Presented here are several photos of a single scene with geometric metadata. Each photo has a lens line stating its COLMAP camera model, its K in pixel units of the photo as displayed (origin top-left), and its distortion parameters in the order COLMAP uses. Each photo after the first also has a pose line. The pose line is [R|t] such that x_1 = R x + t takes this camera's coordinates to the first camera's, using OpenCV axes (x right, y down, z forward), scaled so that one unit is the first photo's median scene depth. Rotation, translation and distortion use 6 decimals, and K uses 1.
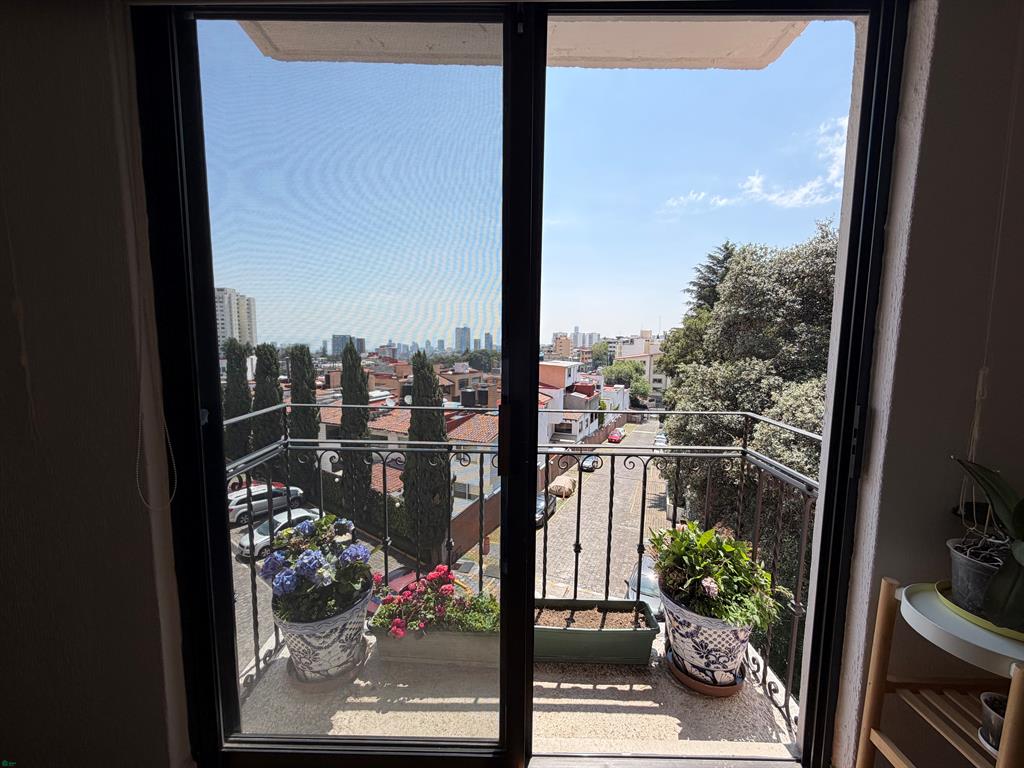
lens RADIAL K [[409.6, 0, 509.0], [0, 409.6, 383.8], [0, 0, 1]] dist [0.001970, 0.000070]
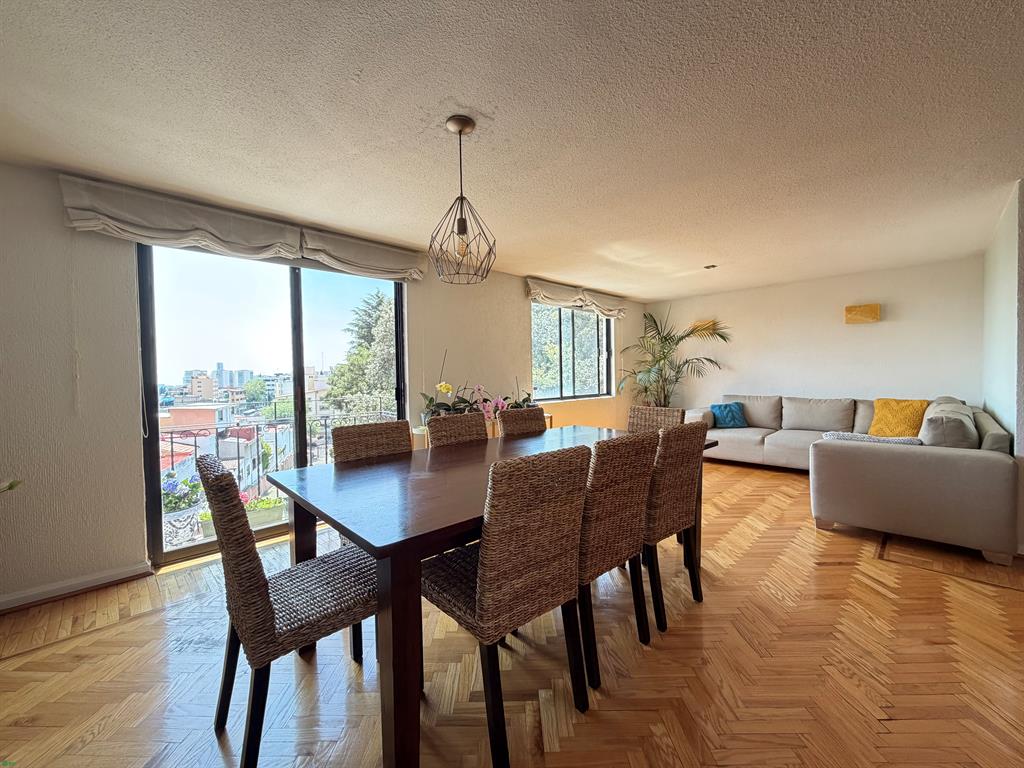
lens RADIAL K [[409.6, 0, 509.0], [0, 409.6, 383.8], [0, 0, 1]] dist [0.001970, 0.000070]
pose [[0.713747, -0.038721, 0.699333, -0.035989], [0.099273, 0.993983, -0.046284, 0.011195], [-0.693333, 0.102460, 0.713296, -0.080495]]
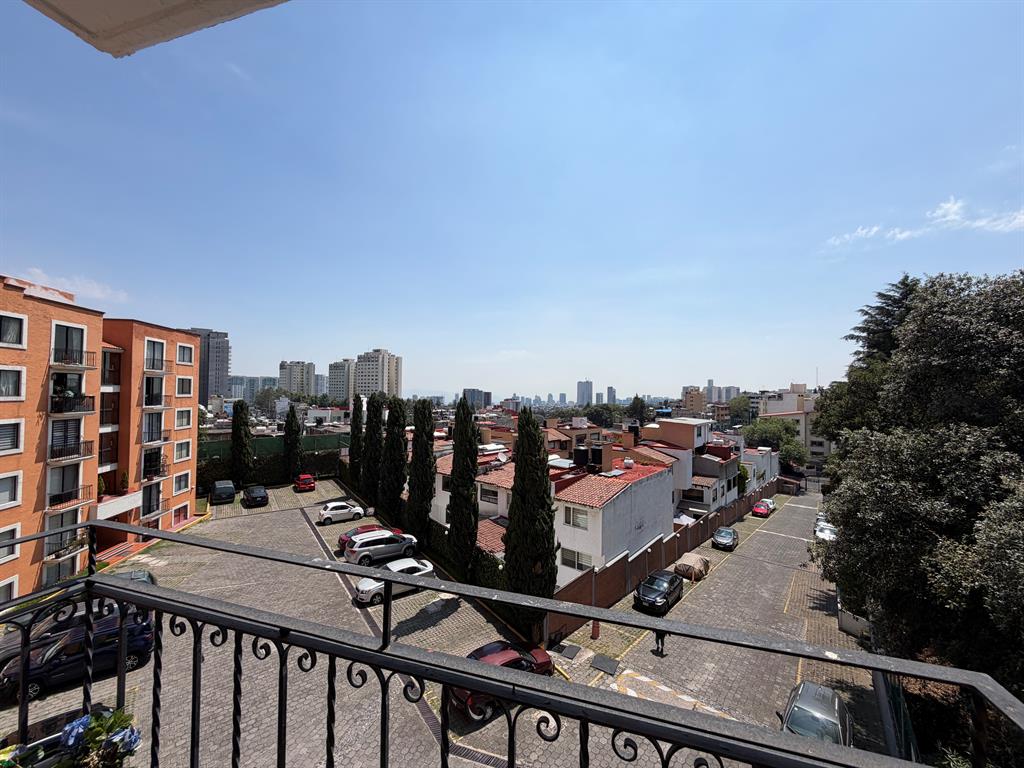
lens RADIAL K [[409.6, 0, 509.0], [0, 409.6, 383.8], [0, 0, 1]] dist [0.001970, 0.000070]
pose [[0.956597, -0.002948, -0.291399, 0.020631], [-0.035057, 0.991523, -0.125116, -0.007578], [0.289298, 0.129901, 0.948384, 0.035175]]
